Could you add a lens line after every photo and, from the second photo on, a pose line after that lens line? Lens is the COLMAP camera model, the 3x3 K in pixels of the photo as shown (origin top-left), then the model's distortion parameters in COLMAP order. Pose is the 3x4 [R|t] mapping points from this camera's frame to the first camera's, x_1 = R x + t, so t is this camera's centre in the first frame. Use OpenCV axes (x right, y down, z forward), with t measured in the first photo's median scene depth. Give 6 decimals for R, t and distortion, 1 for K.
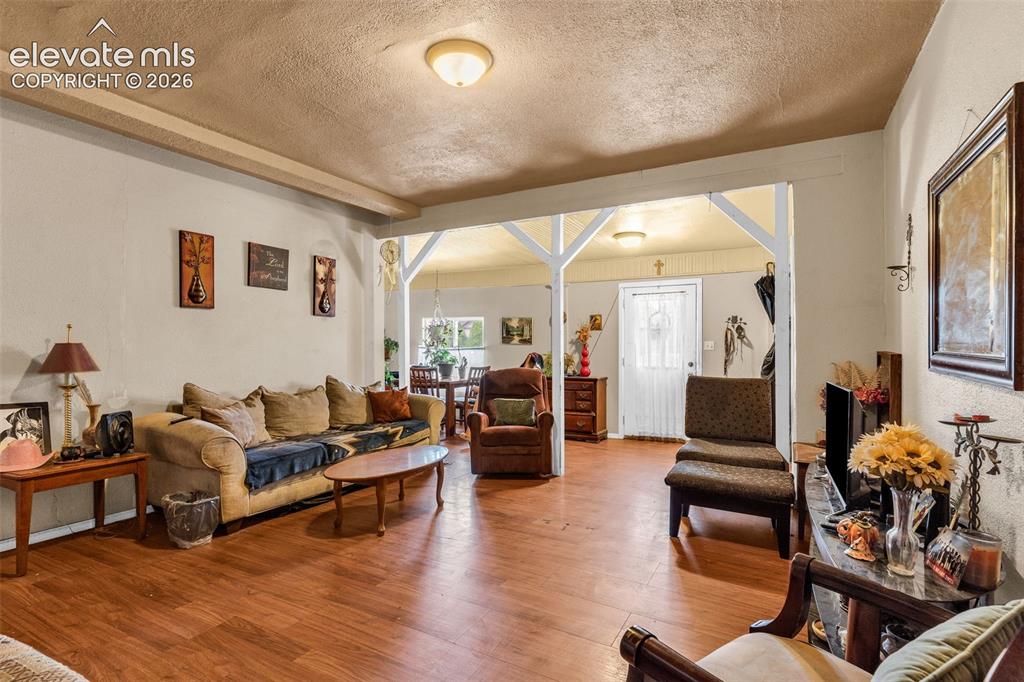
lens RADIAL K [[497.9, 0, 512.0], [0, 497.9, 341.0], [0, 0, 1]] dist [-0.000854, -0.000393]
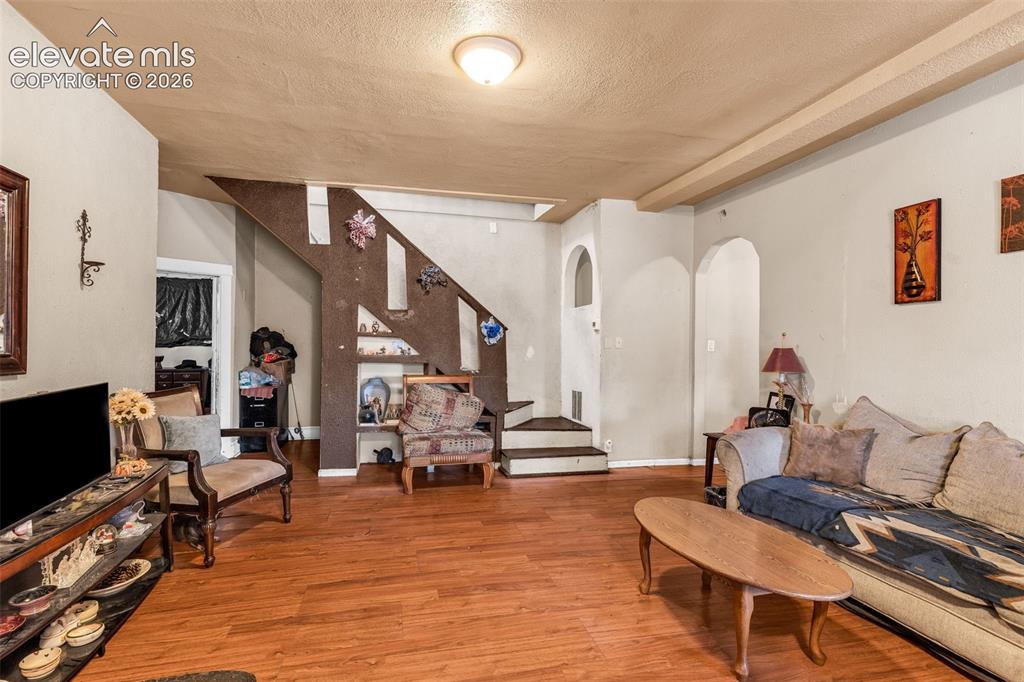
lens RADIAL K [[497.9, 0, 512.0], [0, 497.9, 341.0], [0, 0, 1]] dist [-0.000854, -0.000393]
pose [[-0.734032, -0.011816, -0.679012, 0.326086], [-0.001510, 0.999875, -0.015768, 0.005092], [0.679113, -0.010549, -0.733958, 1.099640]]
